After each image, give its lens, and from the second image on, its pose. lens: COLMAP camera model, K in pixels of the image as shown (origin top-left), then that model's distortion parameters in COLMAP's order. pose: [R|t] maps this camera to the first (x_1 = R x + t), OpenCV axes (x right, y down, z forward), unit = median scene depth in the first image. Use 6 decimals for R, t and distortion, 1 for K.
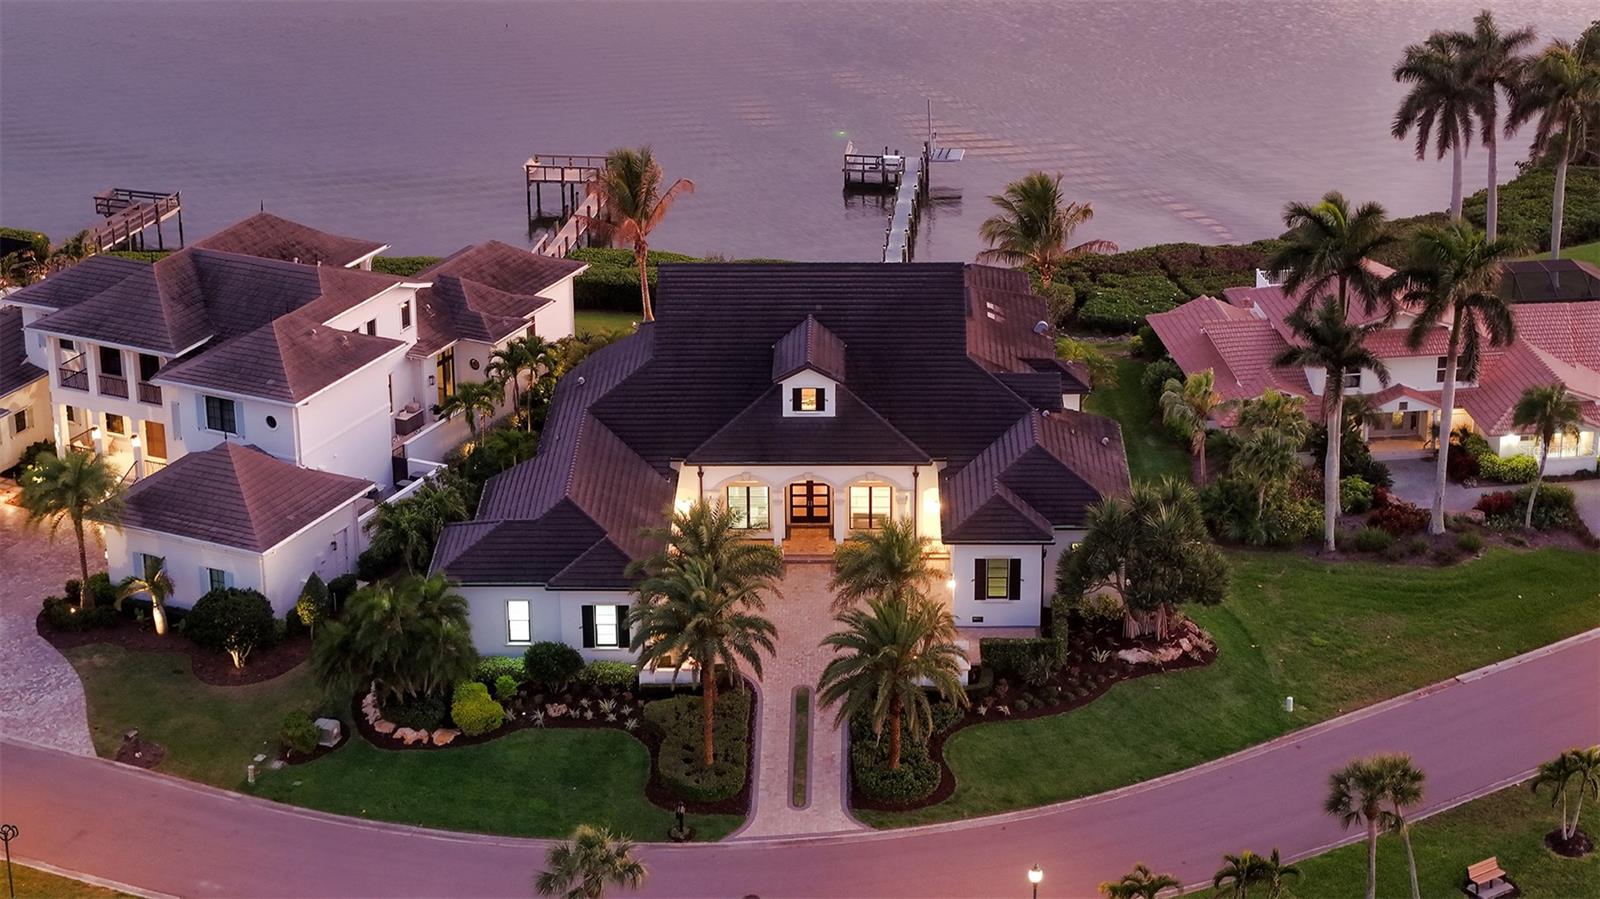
lens RADIAL K [[3341.0, 0, 800.0], [0, 3341.0, 449.5], [0, 0, 1]] dist [-0.185537, 0.661527]
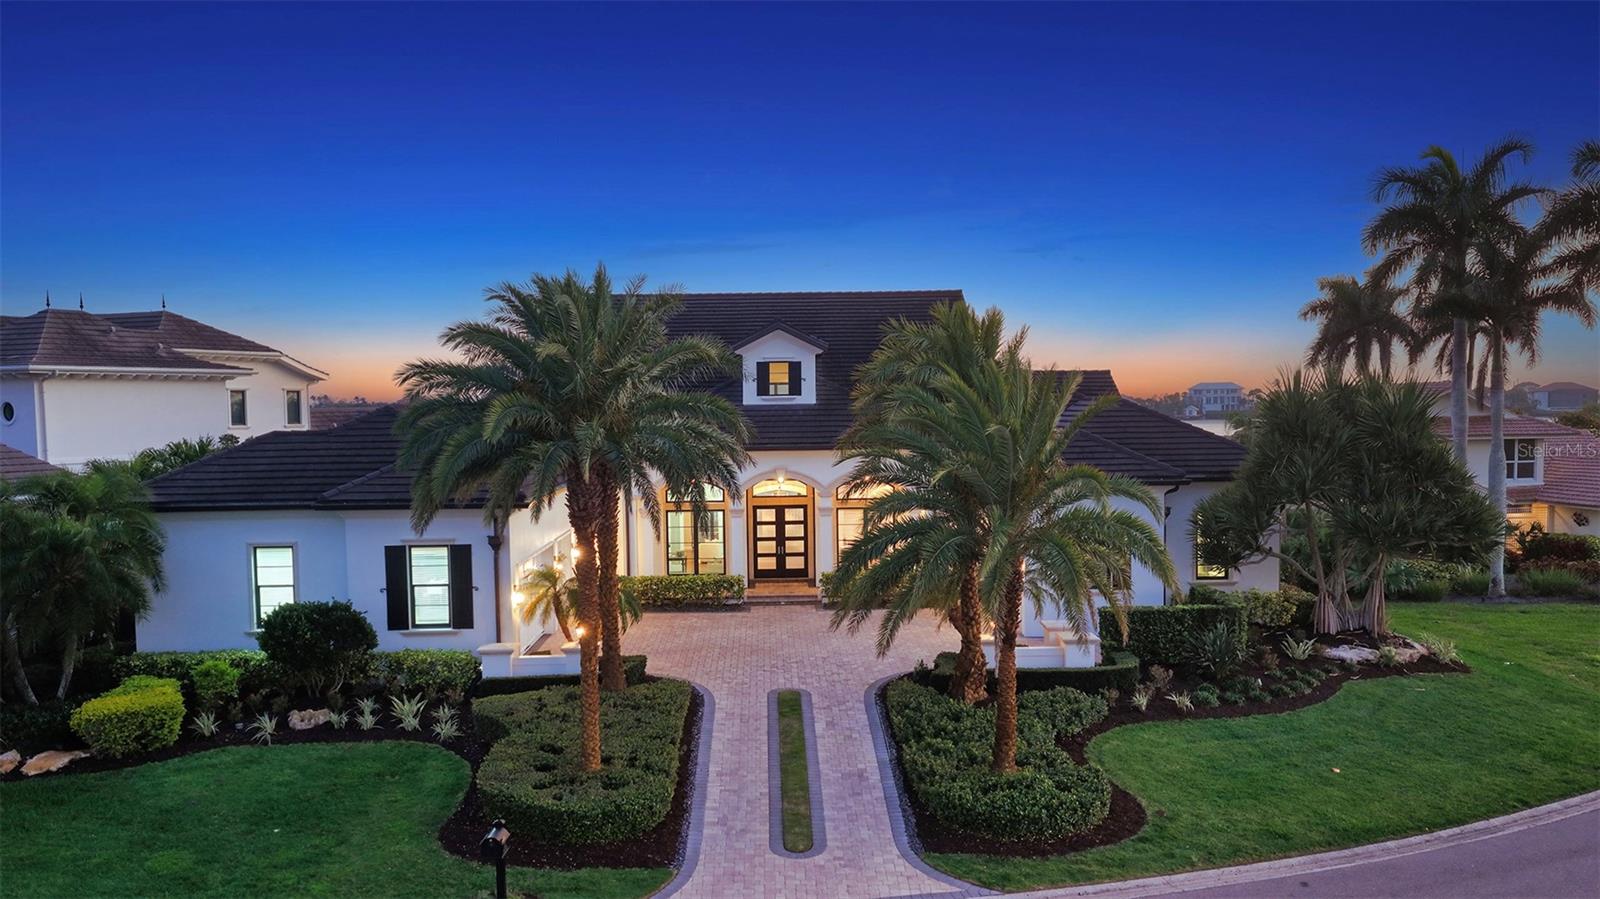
lens RADIAL K [[1457.3, 0, 799.2], [0, 1457.3, 505.8], [0, 0, 1]] dist [0.003179, 0.012056]
pose [[0.999060, -0.008886, 0.042419, -0.007303], [0.021111, 0.954572, -0.297233, 0.115298], [-0.037851, 0.297849, 0.953862, 0.778641]]
